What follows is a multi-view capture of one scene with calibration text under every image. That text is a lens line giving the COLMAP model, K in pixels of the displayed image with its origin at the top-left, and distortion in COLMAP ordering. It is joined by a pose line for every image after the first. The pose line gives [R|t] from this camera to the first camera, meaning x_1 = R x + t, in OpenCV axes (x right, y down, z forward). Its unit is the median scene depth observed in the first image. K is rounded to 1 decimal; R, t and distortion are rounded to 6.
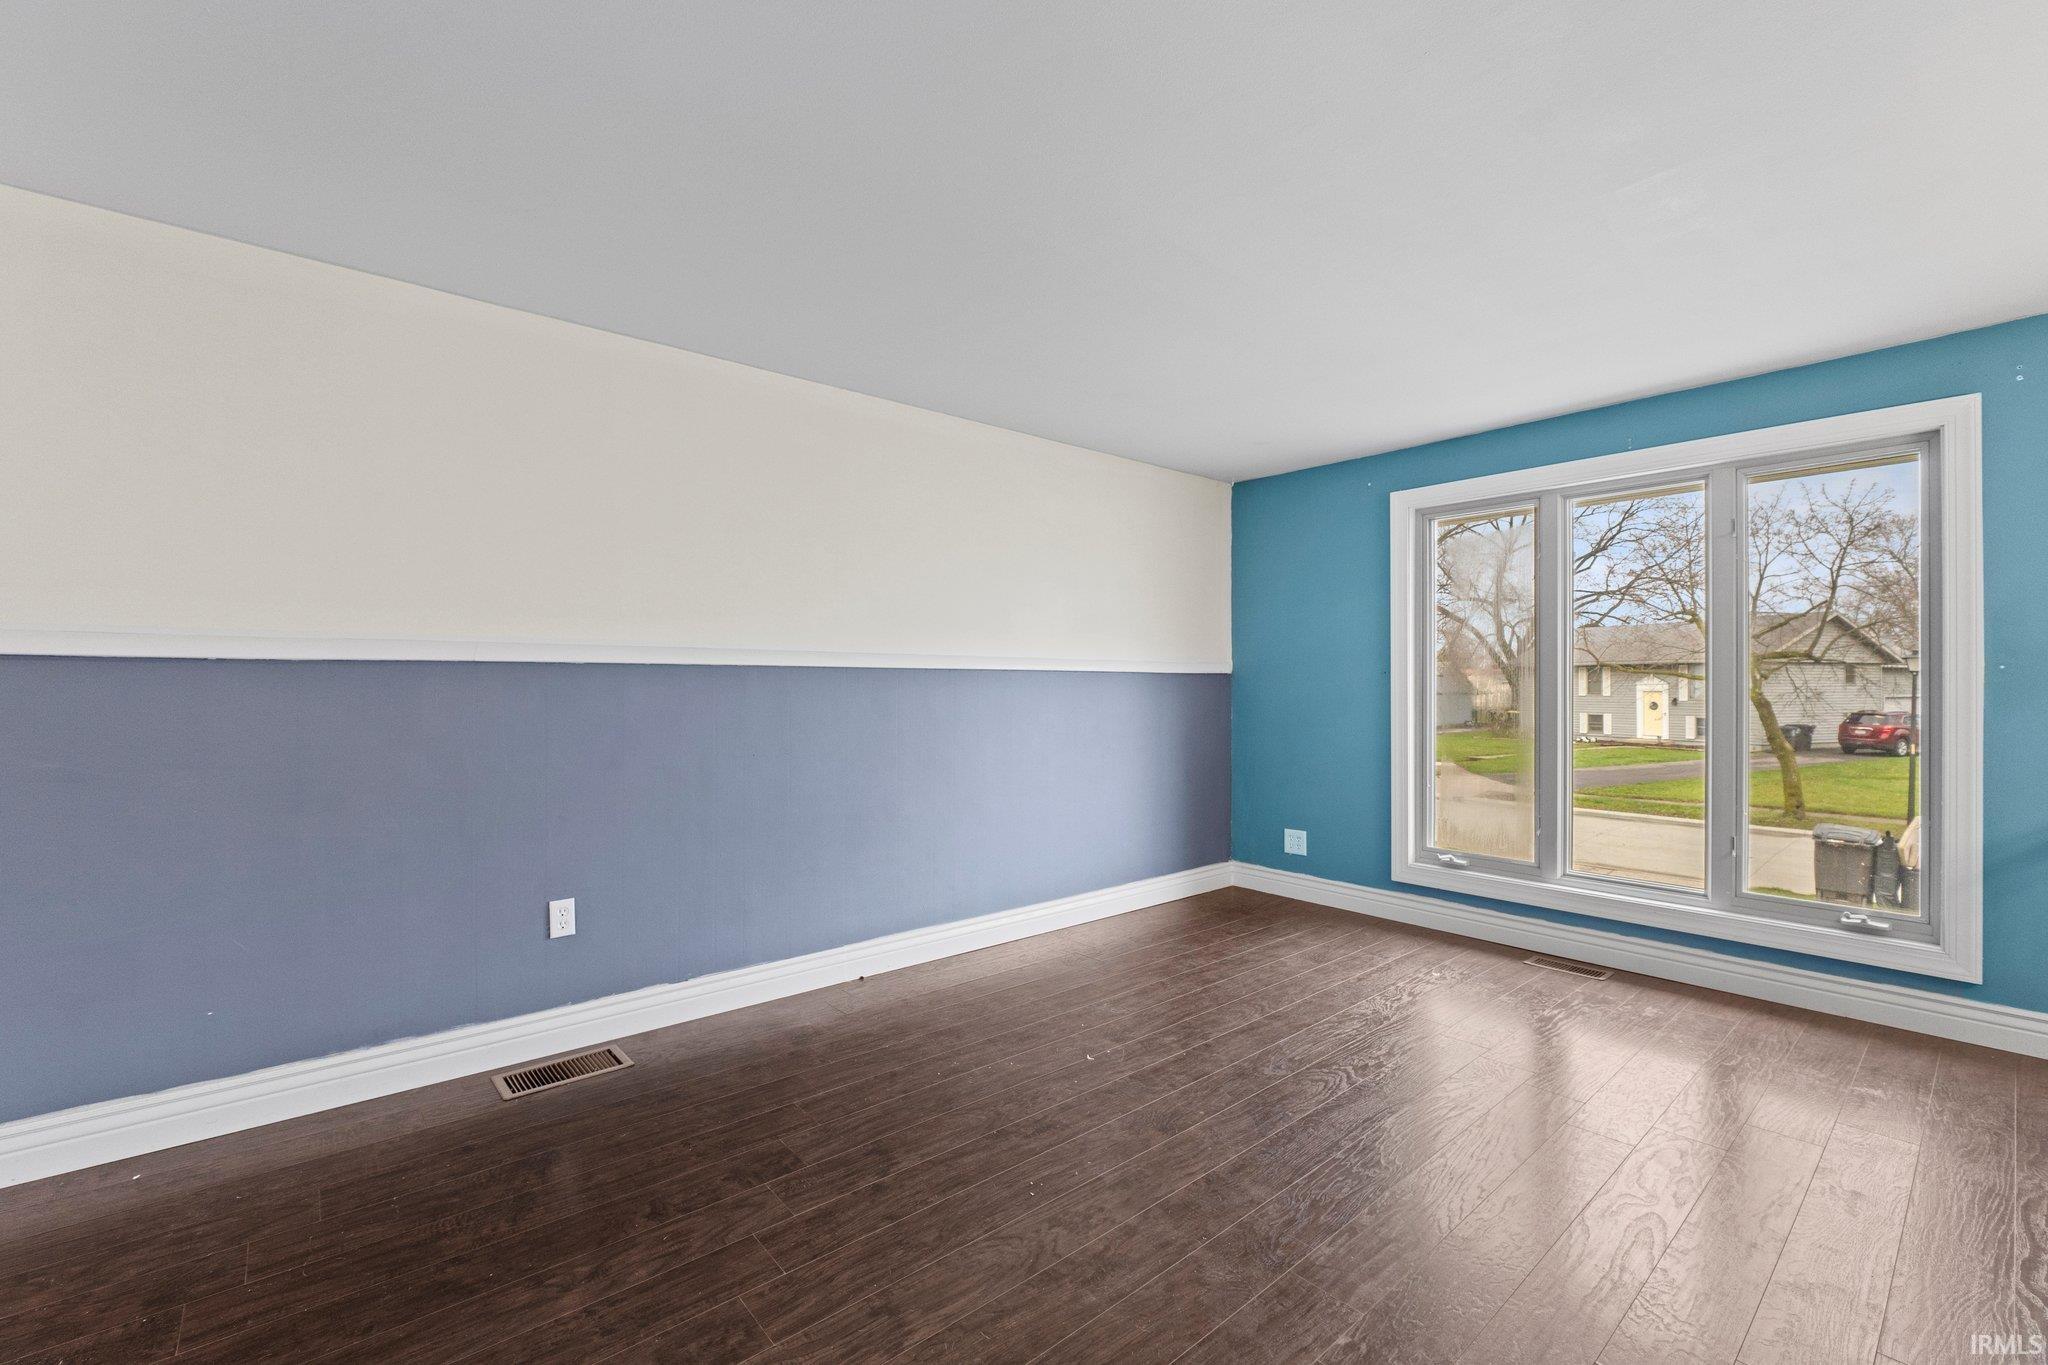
lens RADIAL K [[852.1, 0, 1023.3], [0, 852.1, 671.7], [0, 0, 1]] dist [-0.009462, 0.000050]
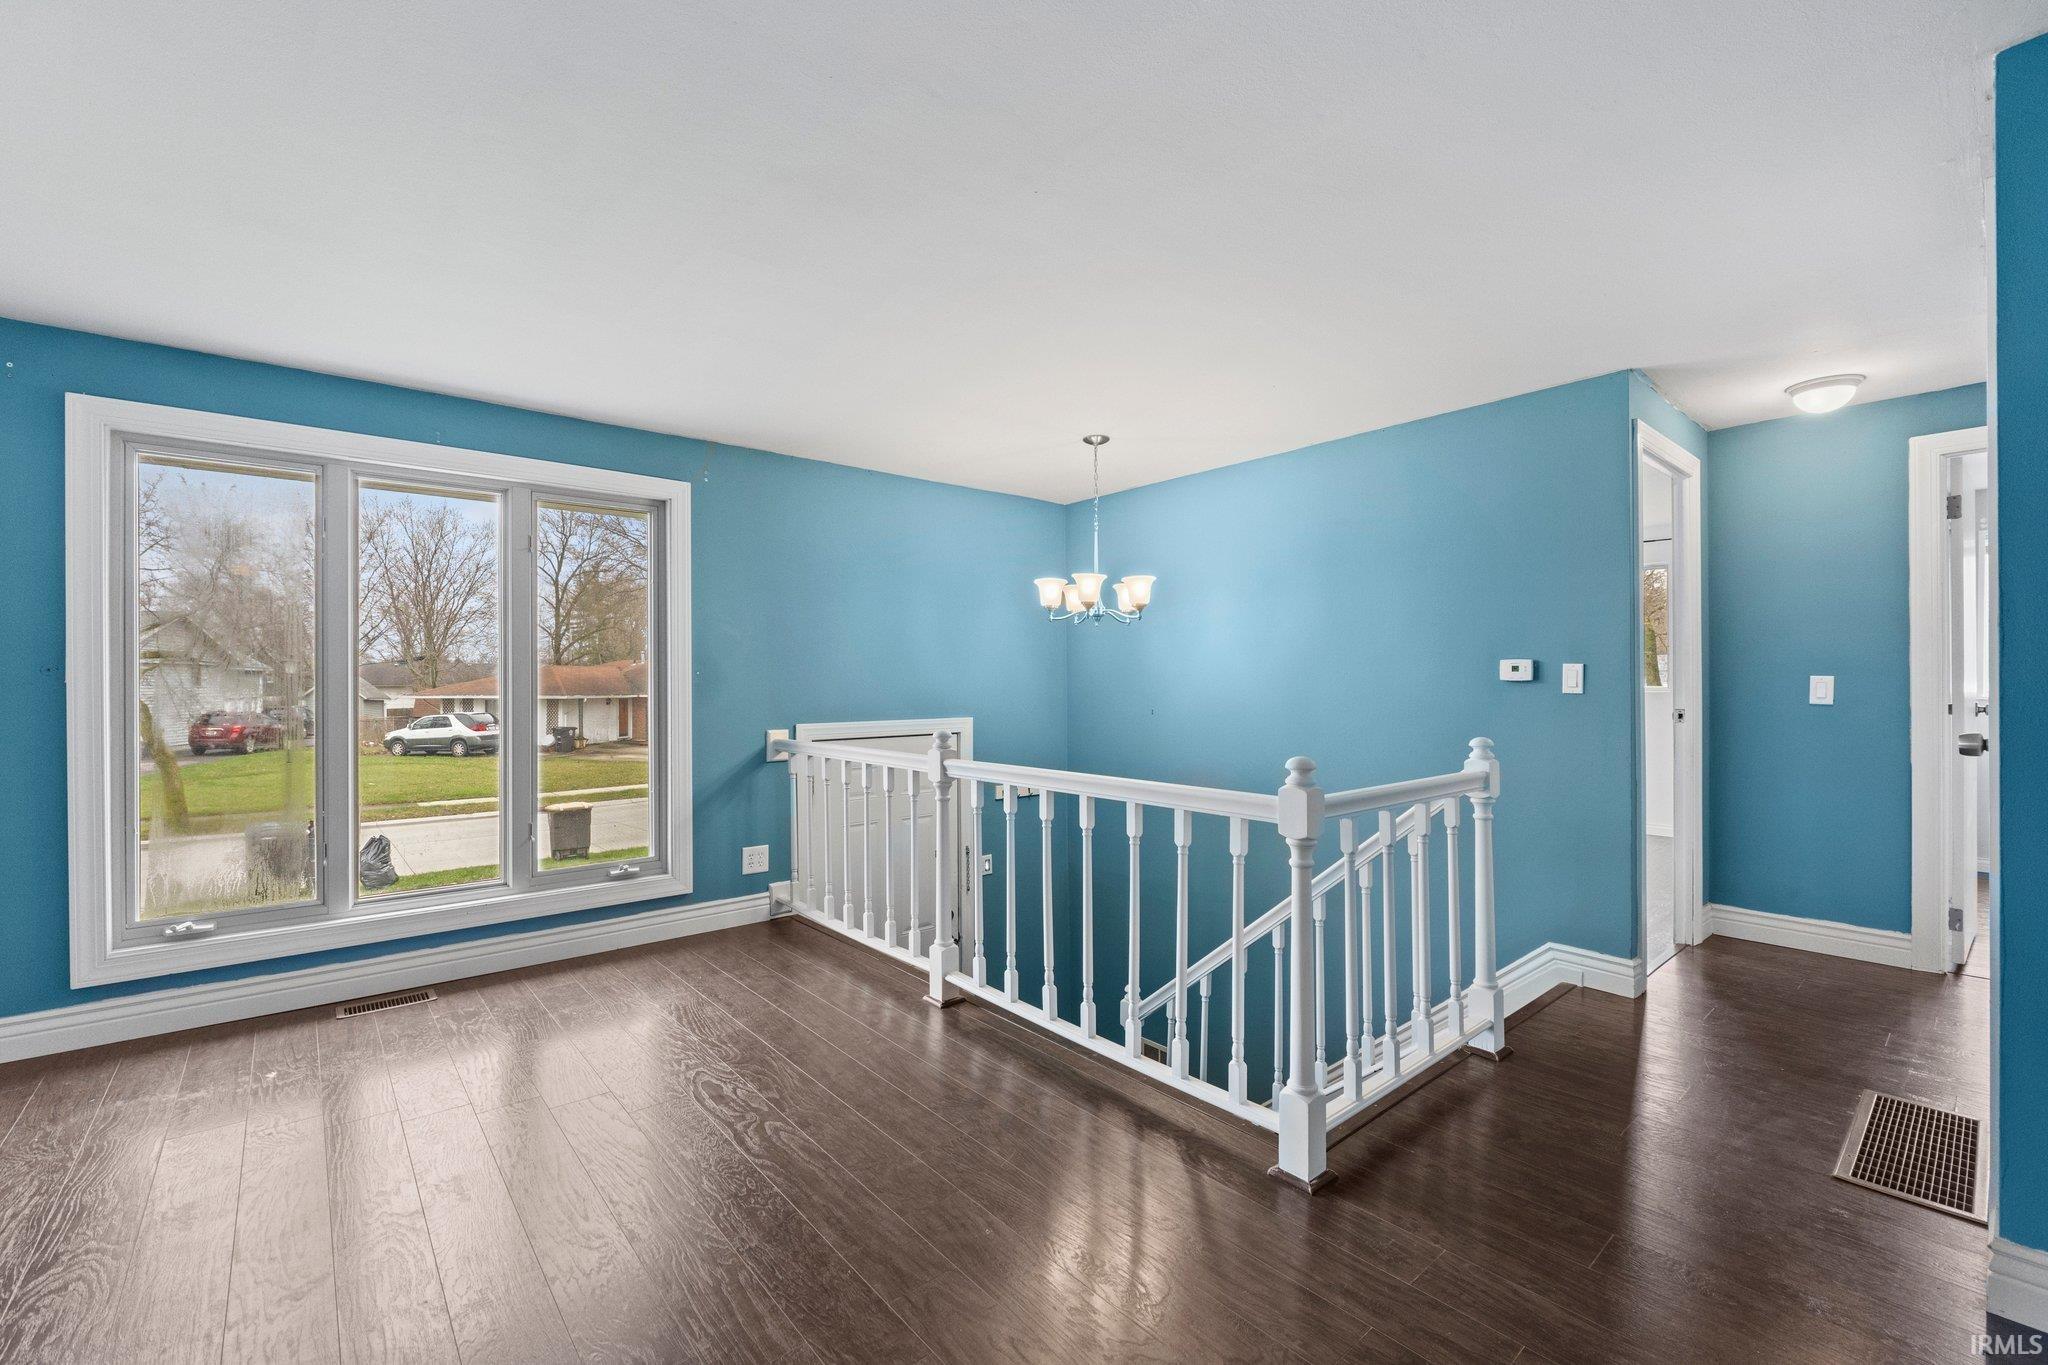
lens RADIAL K [[852.1, 0, 1032.1], [0, 852.1, 685.4], [0, 0, 1]] dist [-0.009462, 0.000050]
pose [[0.006526, -0.003921, 0.999971, -0.237635], [-0.011231, 0.999929, 0.003994, 0.001672], [-0.999916, -0.011256, 0.006482, 0.304800]]
